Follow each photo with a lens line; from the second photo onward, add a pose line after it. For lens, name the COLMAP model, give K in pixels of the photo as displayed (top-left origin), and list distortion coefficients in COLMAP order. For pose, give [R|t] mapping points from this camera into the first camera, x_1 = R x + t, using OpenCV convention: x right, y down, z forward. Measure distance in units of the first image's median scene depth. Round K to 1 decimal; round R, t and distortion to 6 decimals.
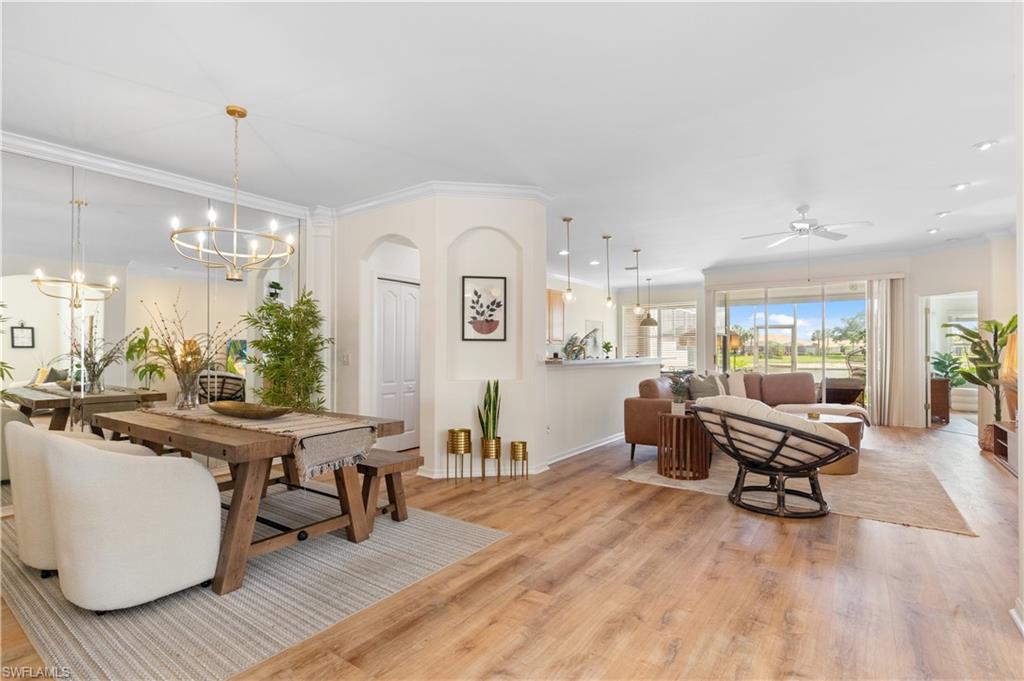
lens RADIAL K [[487.2, 0, 502.8], [0, 487.2, 343.7], [0, 0, 1]] dist [-0.005216, -0.001317]
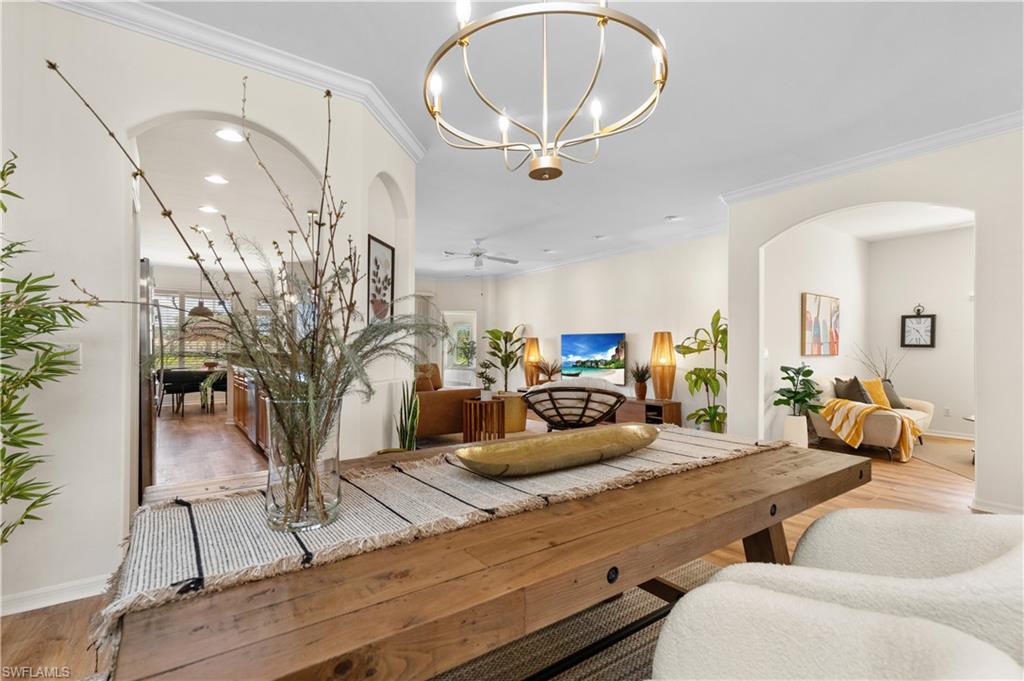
lens RADIAL K [[462.7, 0, 508.9], [0, 462.7, 352.6], [0, 0, 1]] dist [-0.000680, -0.001294]
pose [[0.306545, -0.003279, 0.951850, -0.667701], [-0.018300, 0.999789, 0.009338, 0.020460], [-0.951680, -0.020281, 0.306420, 0.622985]]
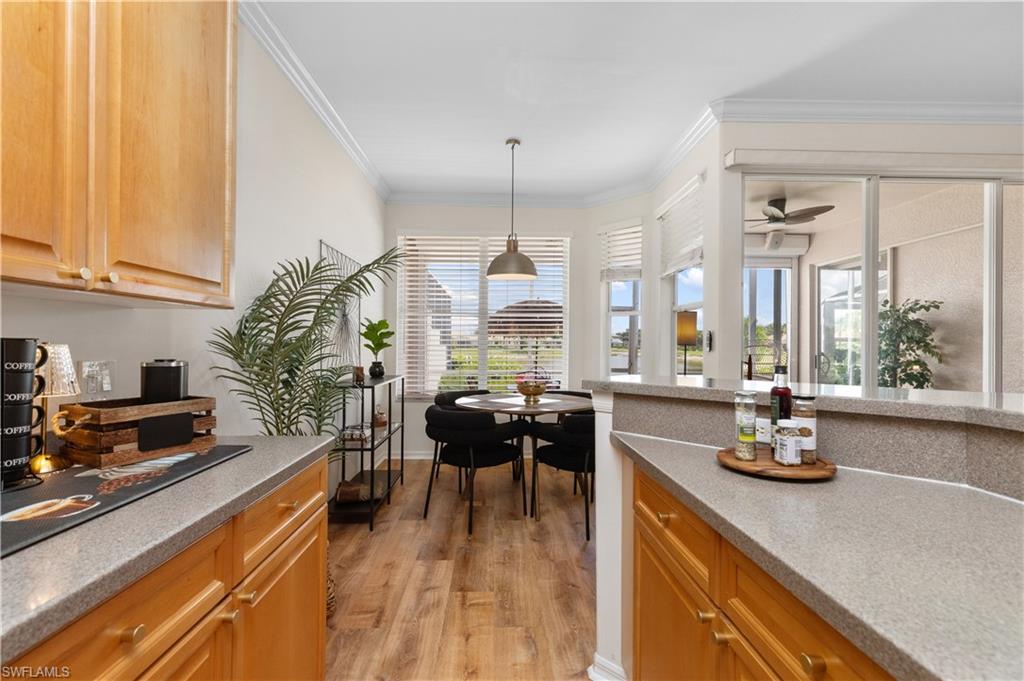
lens RADIAL K [[462.7, 0, 502.2], [0, 462.7, 350.0], [0, 0, 1]] dist [-0.000680, -0.001294]
pose [[0.798447, -0.000618, 0.602065, 0.223513], [-0.018163, 0.999520, 0.025113, 0.019738], [-0.601791, -0.030987, 0.798052, 1.738203]]
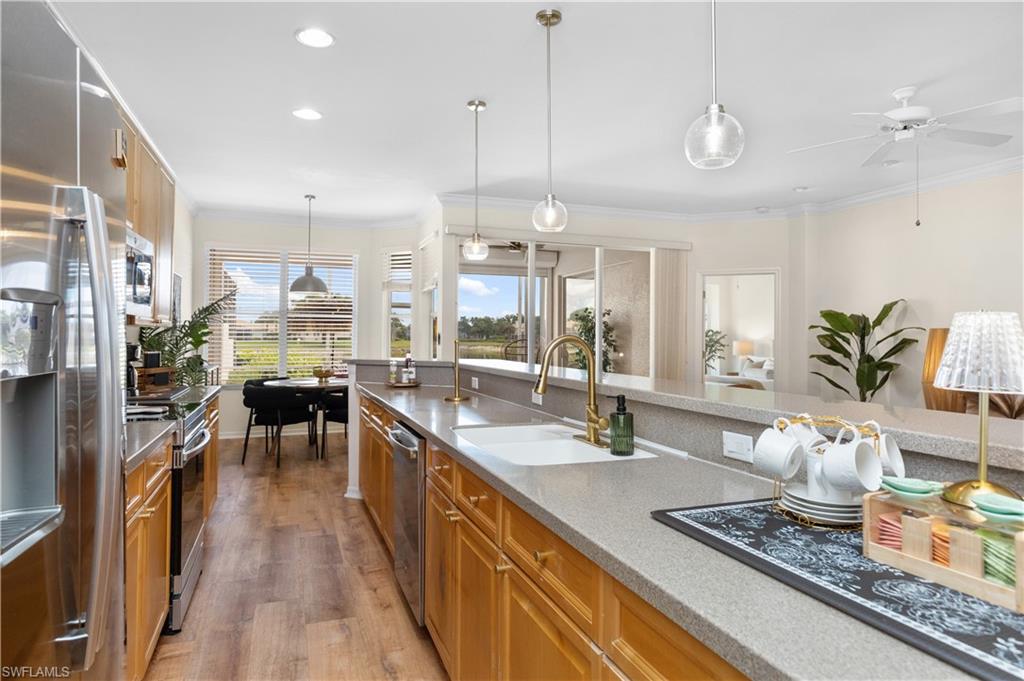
lens RADIAL K [[605.5, 0, 504.9], [0, 605.5, 326.5], [0, 0, 1]] dist [0.006911, -0.000943]
pose [[0.560780, 0.018862, 0.827750, -0.212916], [-0.020919, 0.999744, -0.008609, -0.001010], [-0.827700, -0.012488, 0.561031, 1.172692]]
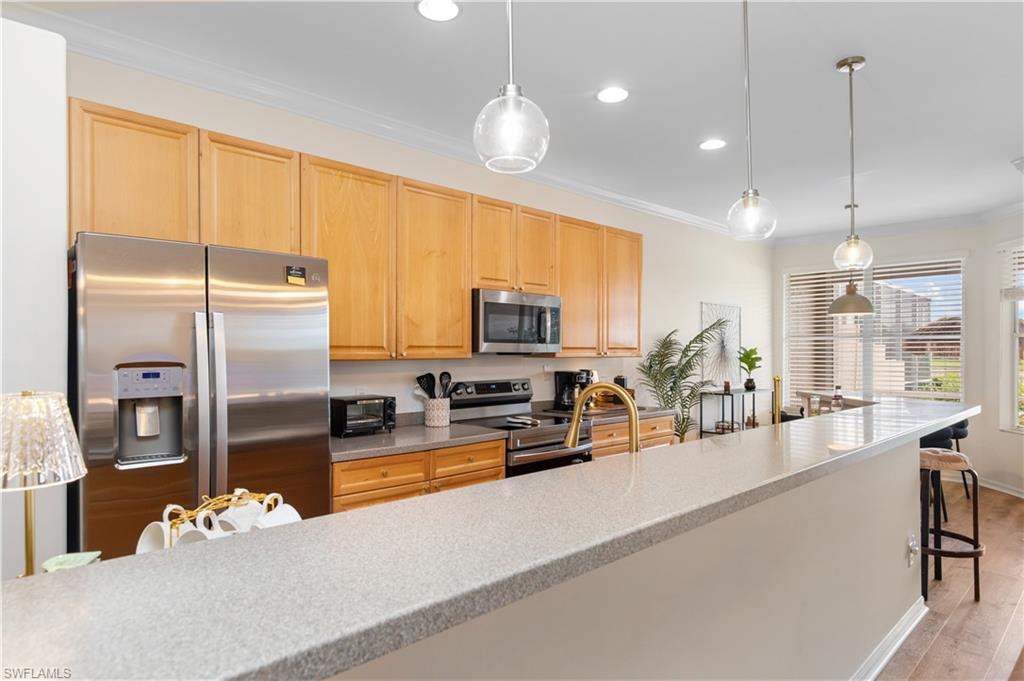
lens RADIAL K [[584.8, 0, 505.8], [0, 584.8, 351.8], [0, 0, 1]] dist [0.004935, 0.001326]
pose [[0.982271, 0.002241, -0.187454, 0.223255], [0.000912, 0.999860, 0.016729, -0.025327], [0.187465, -0.016604, 0.982131, 1.004119]]
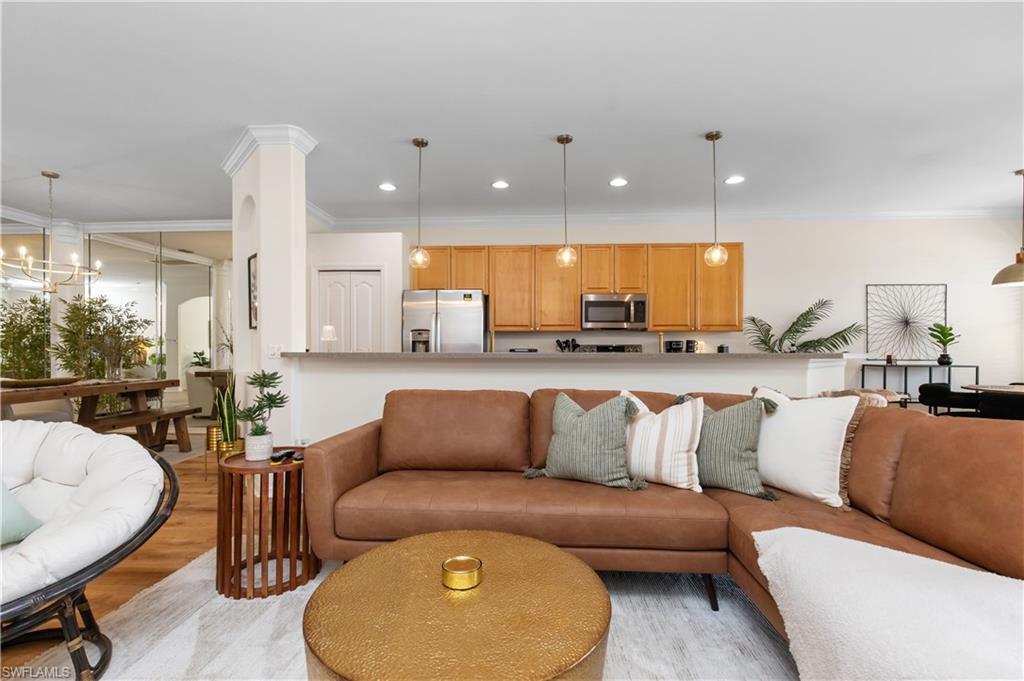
lens RADIAL K [[462.7, 0, 509.3], [0, 462.7, 347.0], [0, 0, 1]] dist [-0.000680, -0.001294]
pose [[0.535353, 0.000045, -0.844628, 0.941183], [0.010869, 0.999917, 0.006942, 0.027409], [0.844558, -0.012897, 0.535308, 0.982824]]
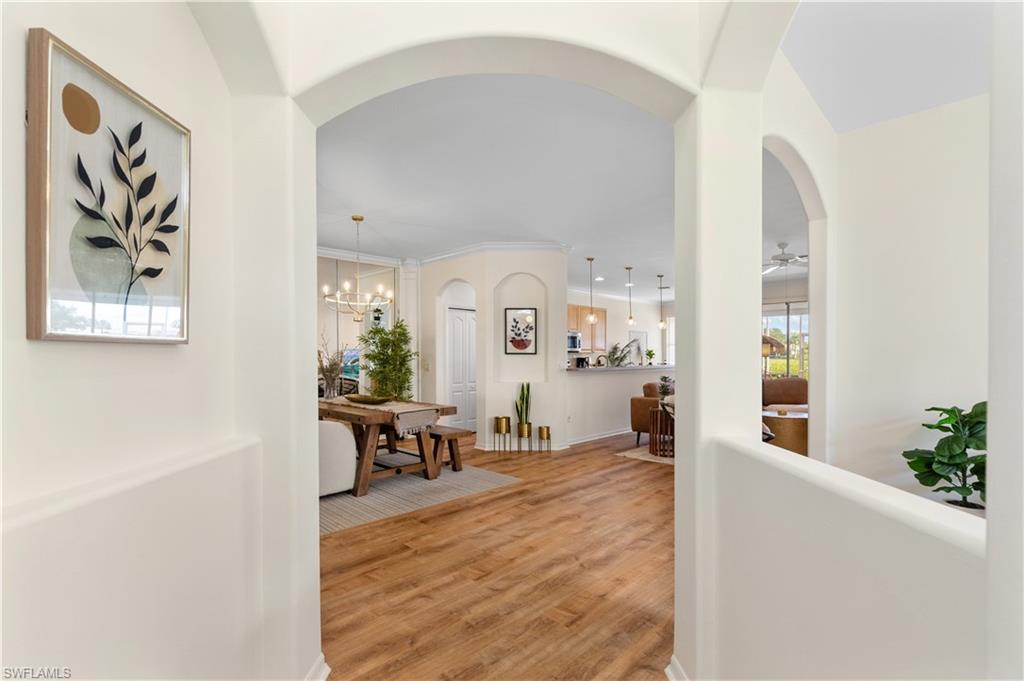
lens RADIAL K [[462.7, 0, 501.8], [0, 462.7, 358.9], [0, 0, 1]] dist [-0.000680, -0.001294]
pose [[0.985758, -0.000826, -0.168165, 0.136435], [0.004900, 0.999704, 0.023818, -0.025451], [0.168096, -0.024303, 0.985471, -0.330247]]
